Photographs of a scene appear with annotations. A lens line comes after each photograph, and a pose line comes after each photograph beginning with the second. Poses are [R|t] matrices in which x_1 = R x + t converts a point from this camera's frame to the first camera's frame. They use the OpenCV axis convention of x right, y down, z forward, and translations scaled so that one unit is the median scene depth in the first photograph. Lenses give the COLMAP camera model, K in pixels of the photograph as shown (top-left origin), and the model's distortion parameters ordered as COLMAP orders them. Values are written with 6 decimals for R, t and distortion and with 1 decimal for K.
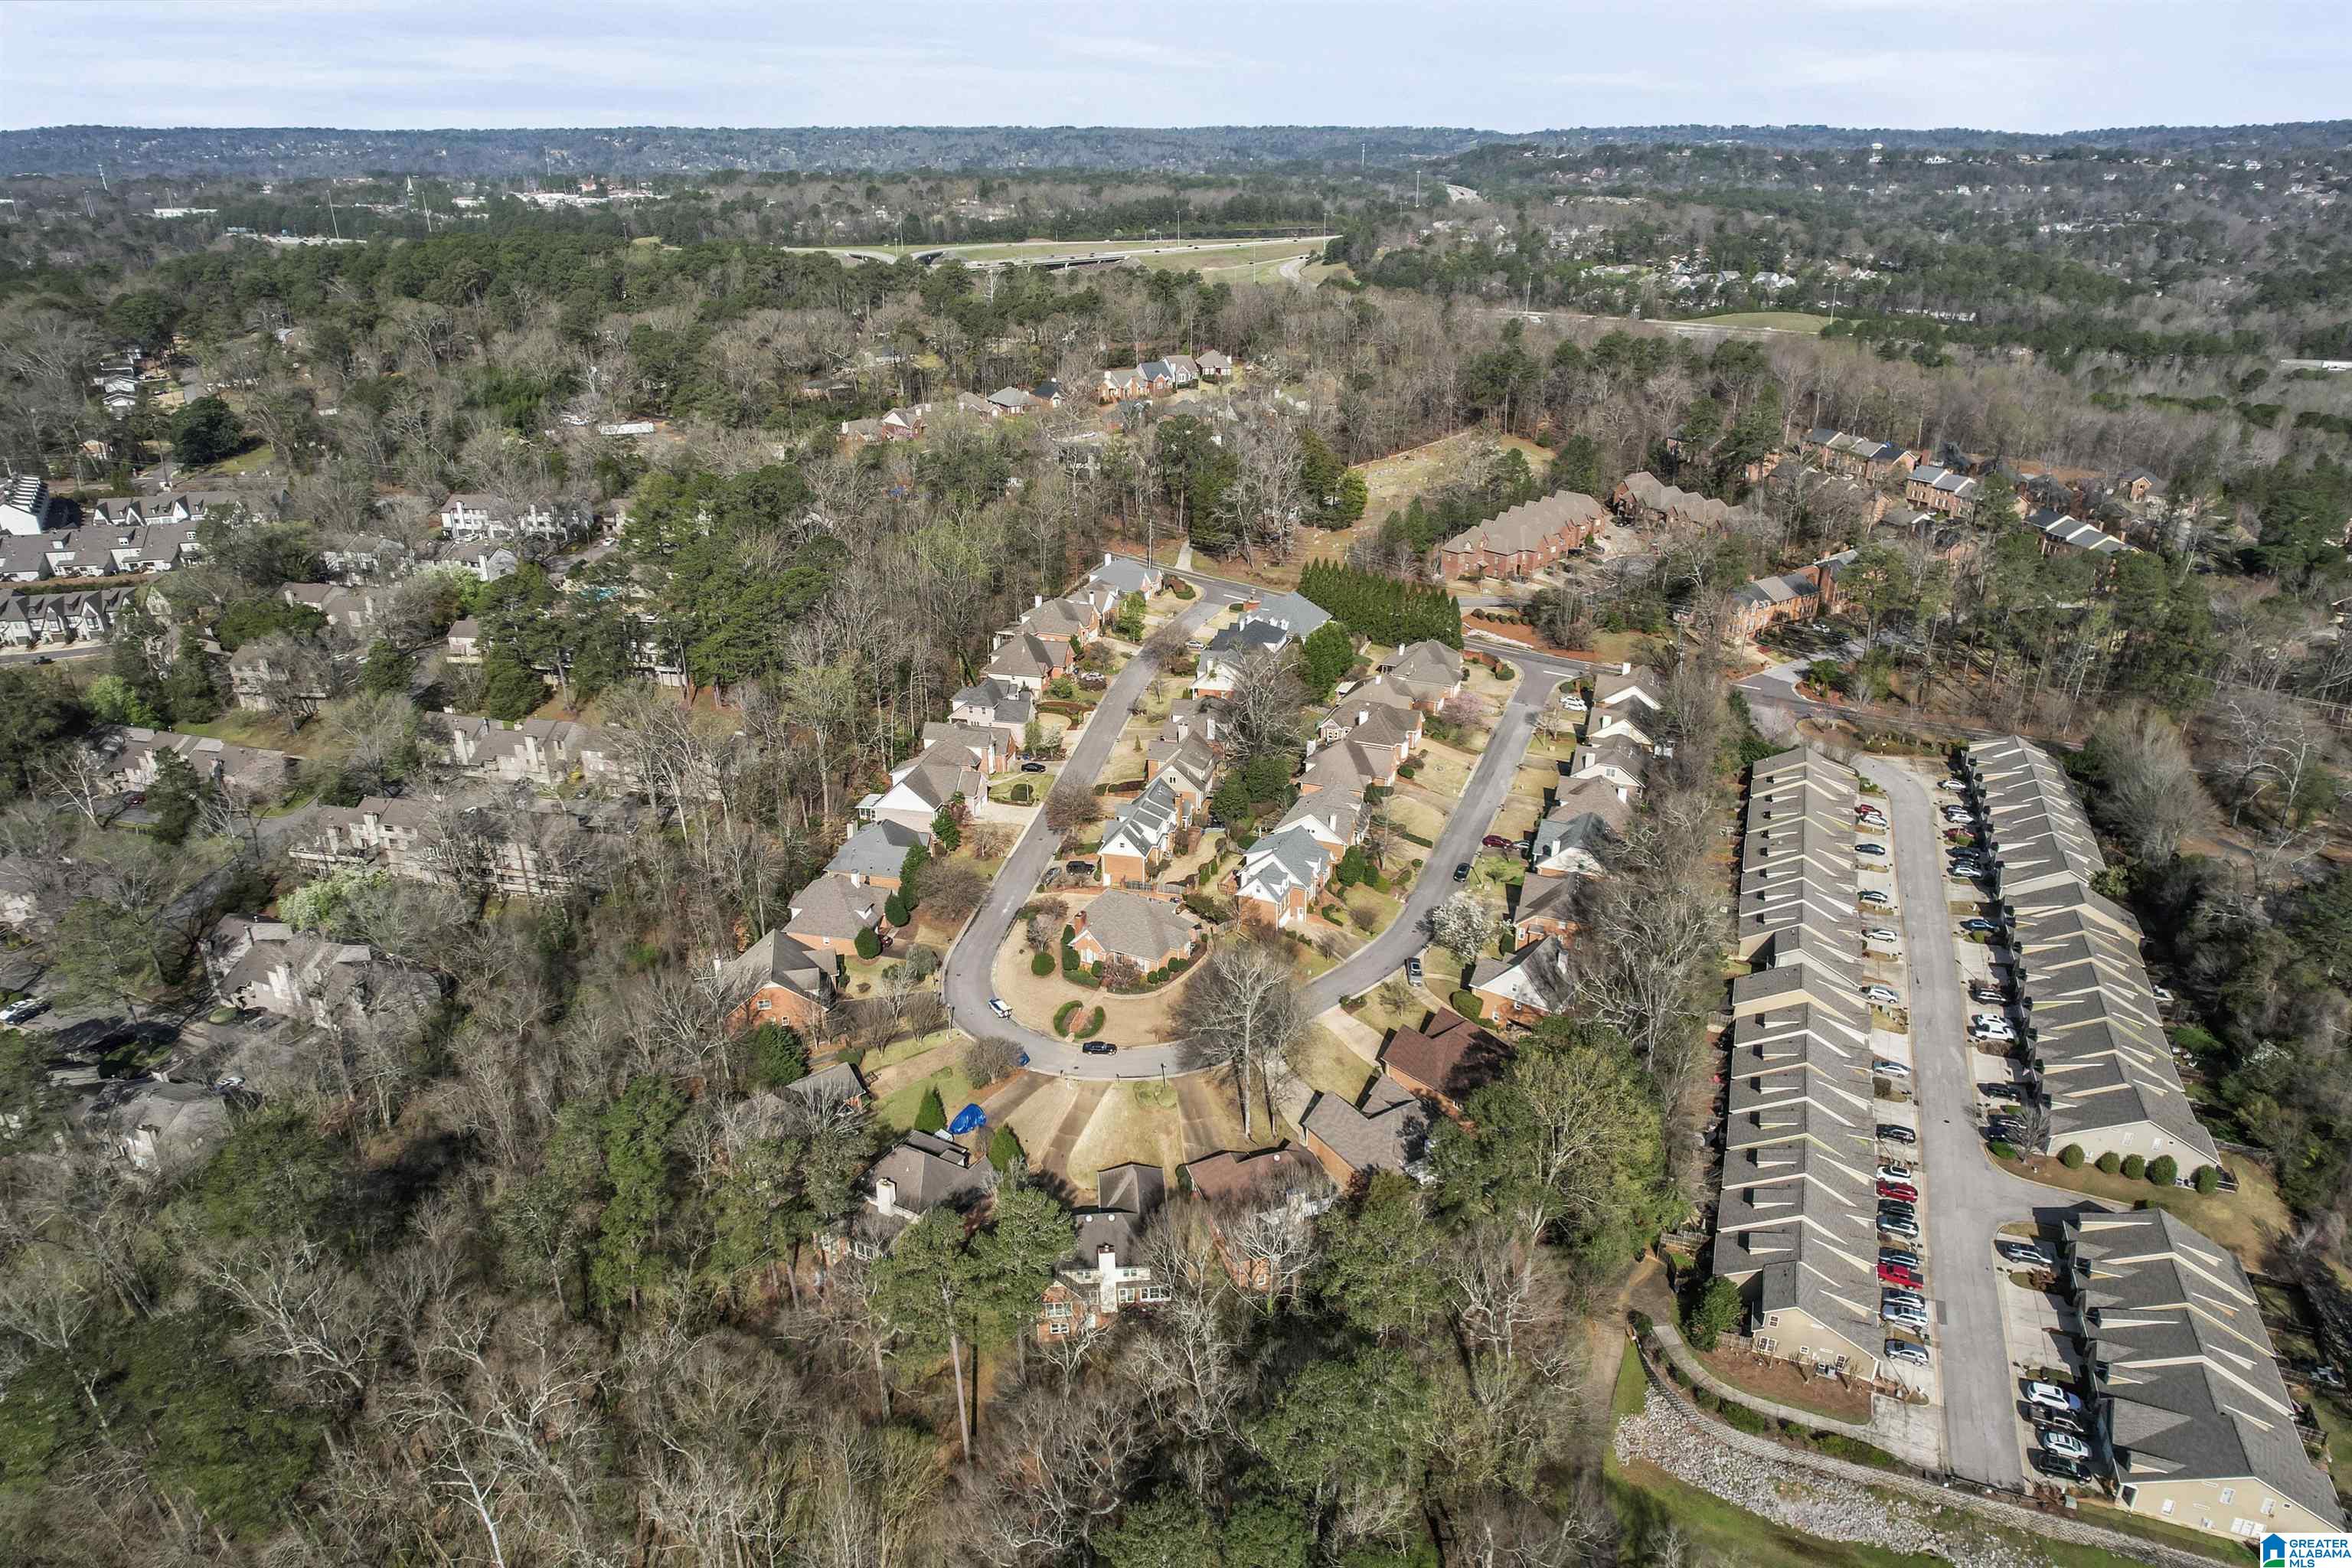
lens RADIAL K [[1516.4, 0, 1176.0], [0, 1516.4, 784.0], [0, 0, 1]] dist [-0.071346, 0.070443]
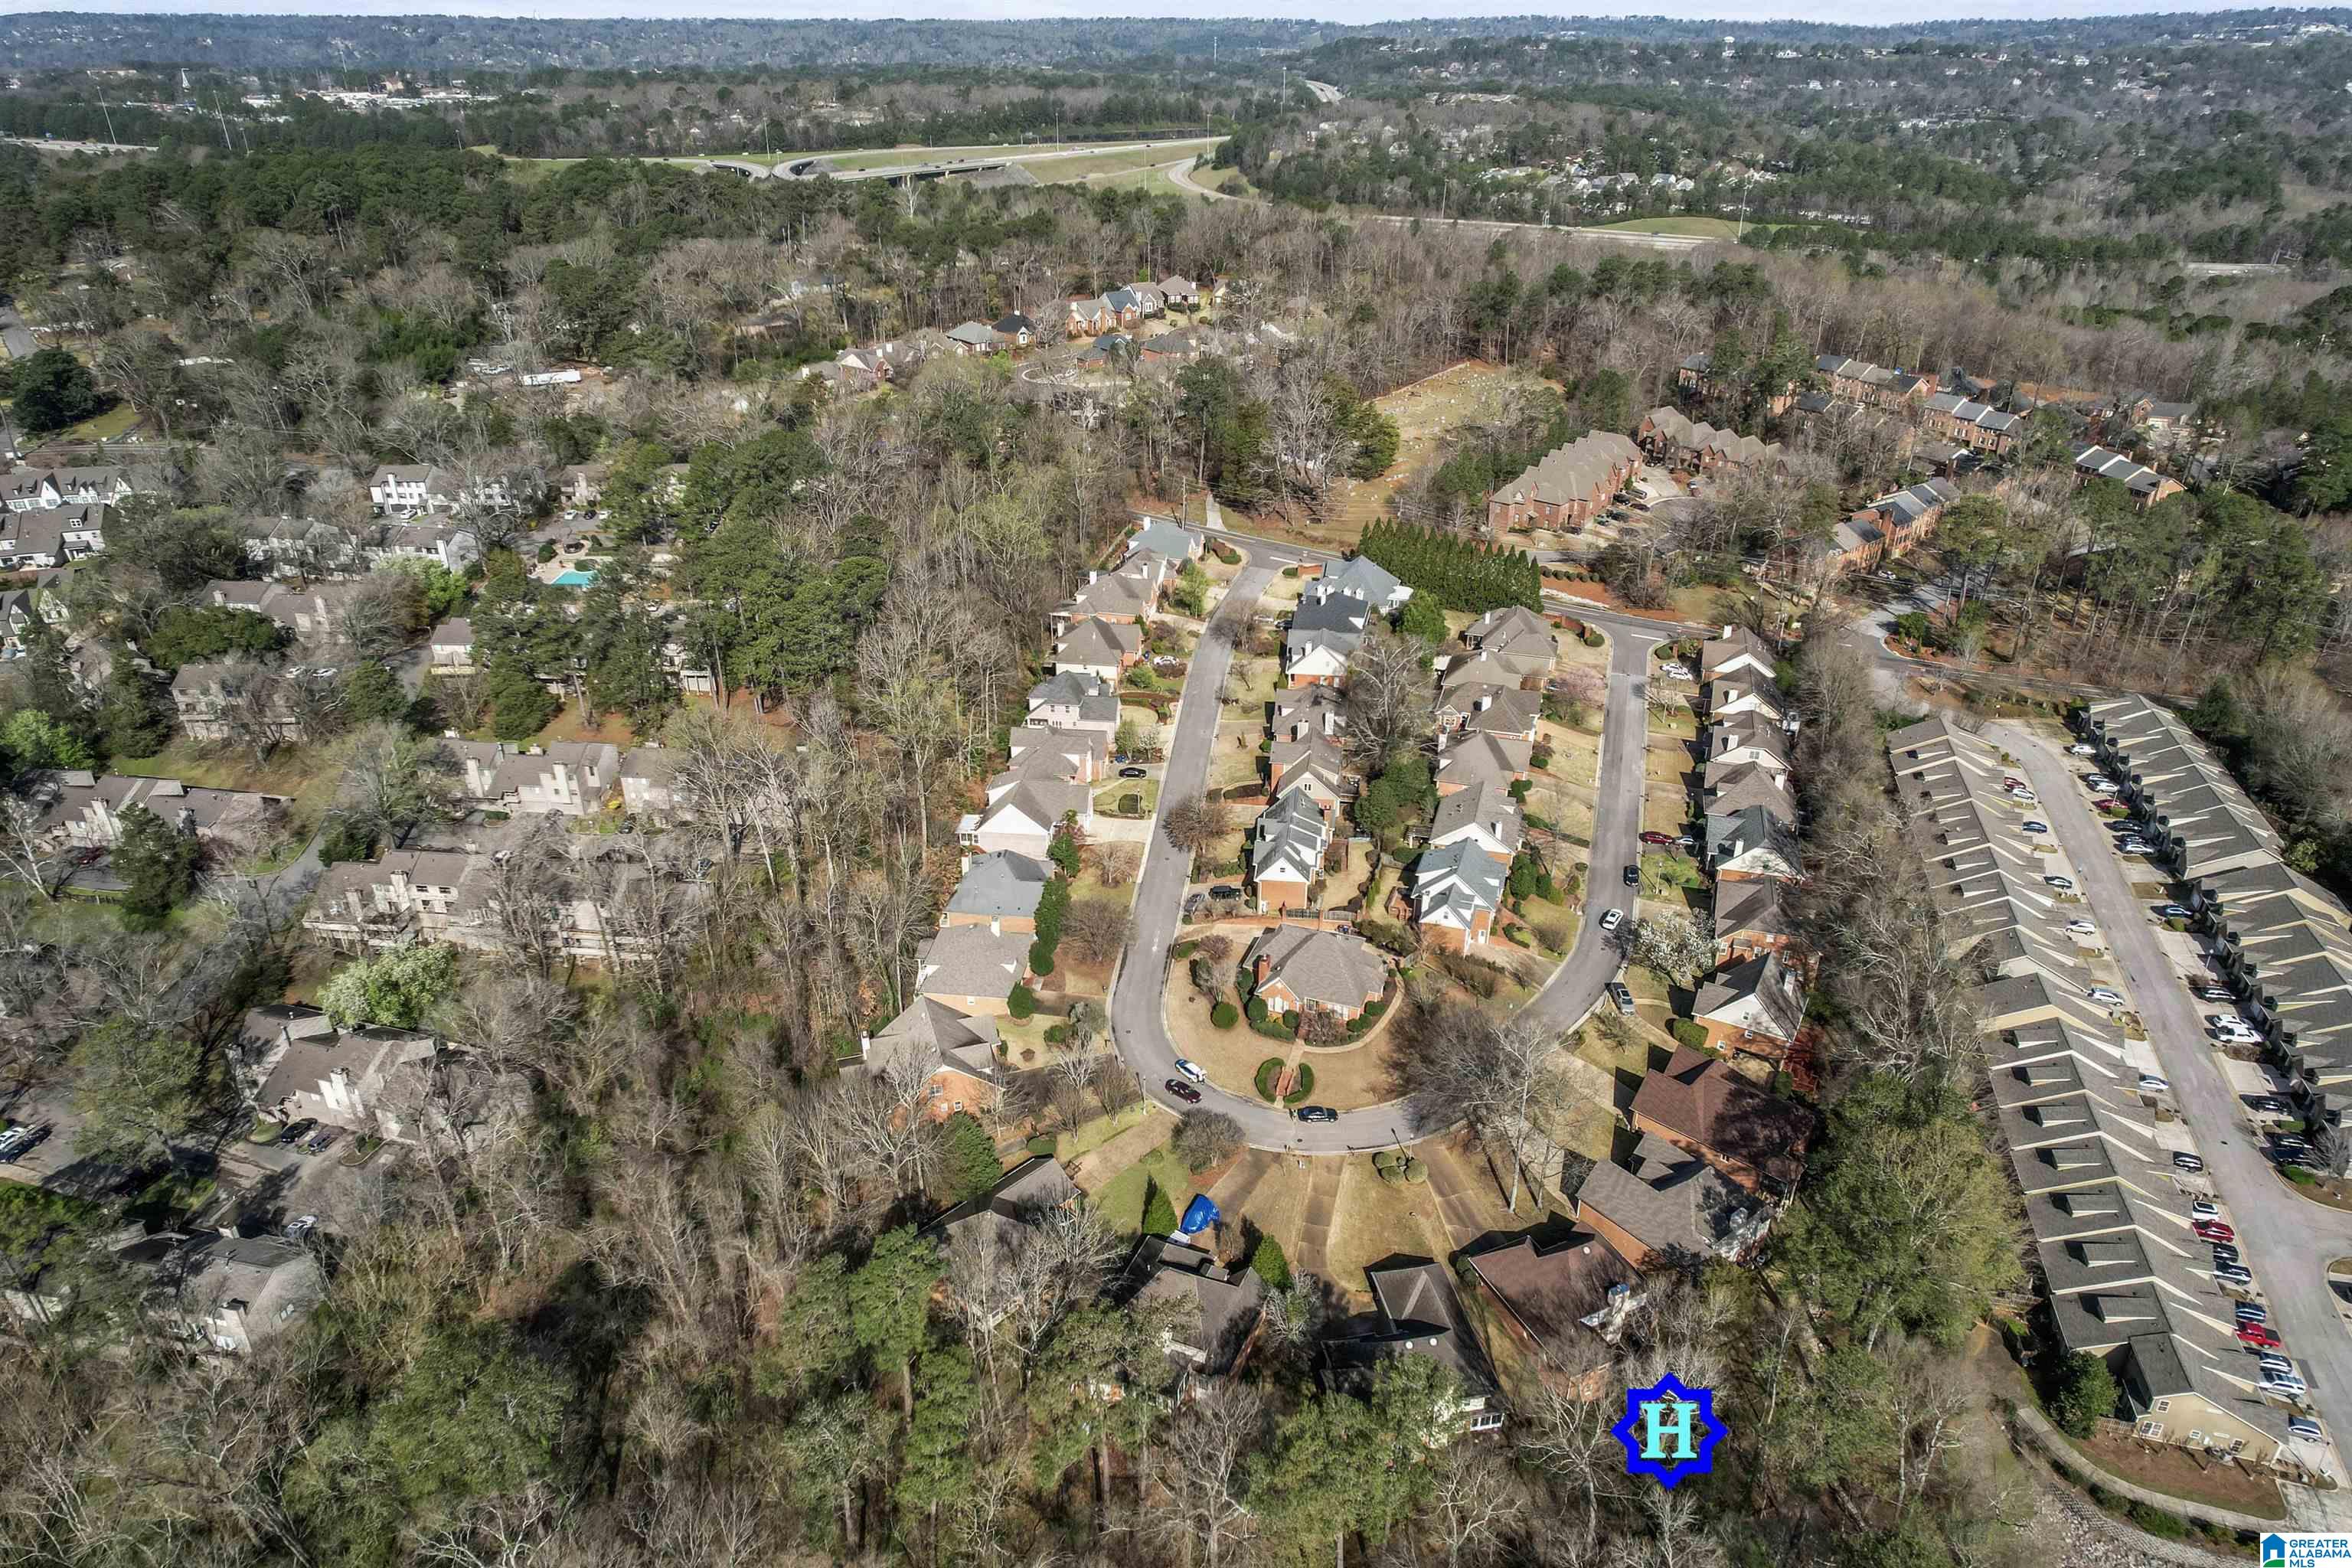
lens RADIAL K [[1516.4, 0, 1176.0], [0, 1516.4, 784.0], [0, 0, 1]] dist [-0.071346, 0.070443]
pose [[0.994303, -0.046488, 0.095918, -0.145692], [0.040501, 0.997163, 0.063447, -0.056500], [-0.098595, -0.059201, 0.993365, 0.086923]]
